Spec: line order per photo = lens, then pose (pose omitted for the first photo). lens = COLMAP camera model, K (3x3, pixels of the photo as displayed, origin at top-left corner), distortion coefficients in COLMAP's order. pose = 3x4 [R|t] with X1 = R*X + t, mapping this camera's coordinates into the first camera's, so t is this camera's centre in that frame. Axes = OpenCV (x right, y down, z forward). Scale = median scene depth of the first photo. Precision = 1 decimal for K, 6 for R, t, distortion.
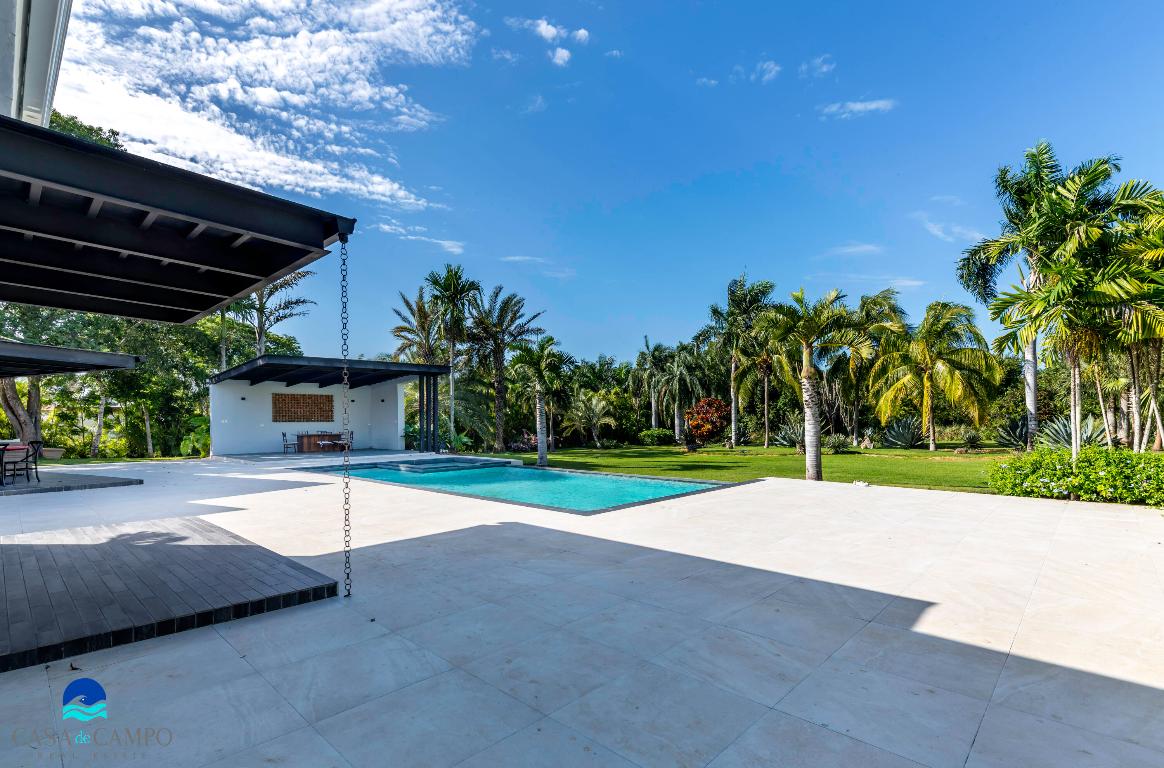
lens RADIAL K [[509.0, 0, 582.8], [0, 509.0, 424.4], [0, 0, 1]] dist [0.000559, 0.000061]
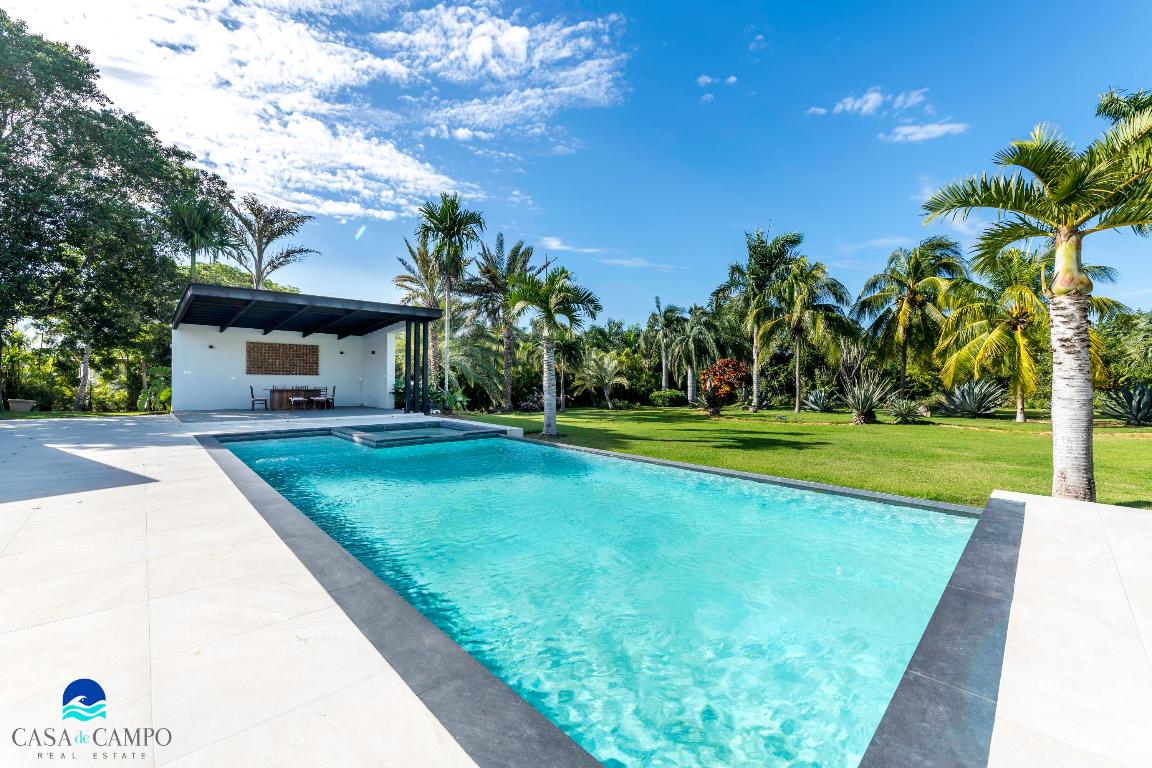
lens RADIAL K [[455.8, 0, 575.6], [0, 455.8, 385.2], [0, 0, 1]] dist [-0.000235, -0.000032]
pose [[0.999345, 0.017178, -0.031854, -0.009772], [-0.017129, 0.999852, 0.001822, 0.001979], [0.031881, -0.001275, 0.999491, 0.153667]]
